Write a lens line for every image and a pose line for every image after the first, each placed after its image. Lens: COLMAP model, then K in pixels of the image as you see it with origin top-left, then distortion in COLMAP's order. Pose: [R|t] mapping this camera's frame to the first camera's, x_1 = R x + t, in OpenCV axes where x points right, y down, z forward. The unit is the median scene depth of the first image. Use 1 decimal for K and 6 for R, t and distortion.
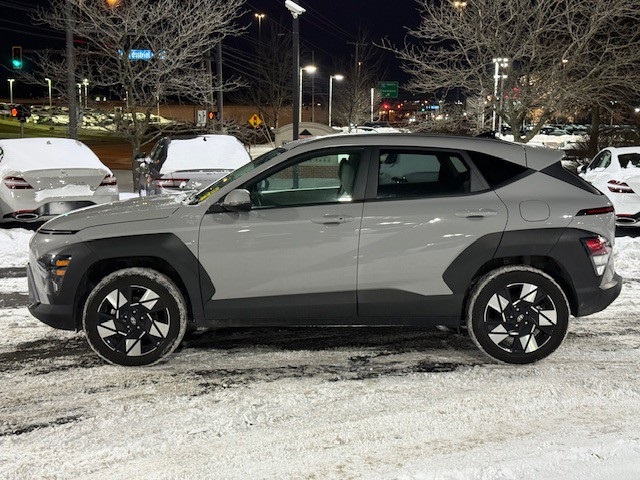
lens RADIAL K [[892.4, 0, 317.4], [0, 892.4, 244.7], [0, 0, 1]] dist [0.109777, 0.000000]
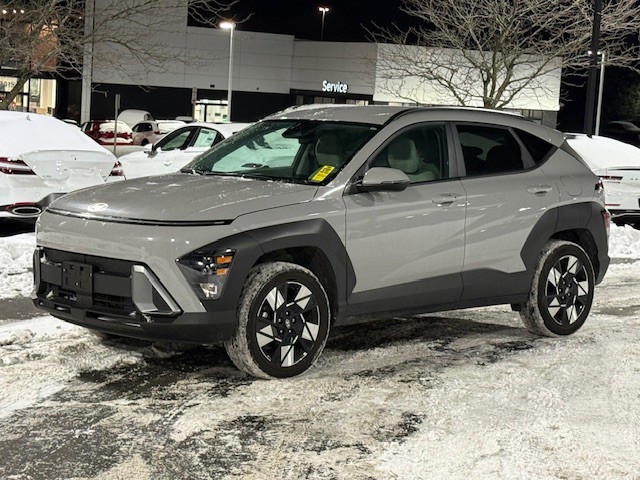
lens RADIAL K [[1443.8, 0, 321.8], [0, 1443.8, 239.0], [0, 0, 1]] dist [-0.033219, 0.000000]
pose [[0.733061, -0.043174, 0.678791, -1.104043], [0.052644, 0.998591, 0.006662, -0.002692], [-0.678123, 0.030850, 0.734301, -0.027022]]
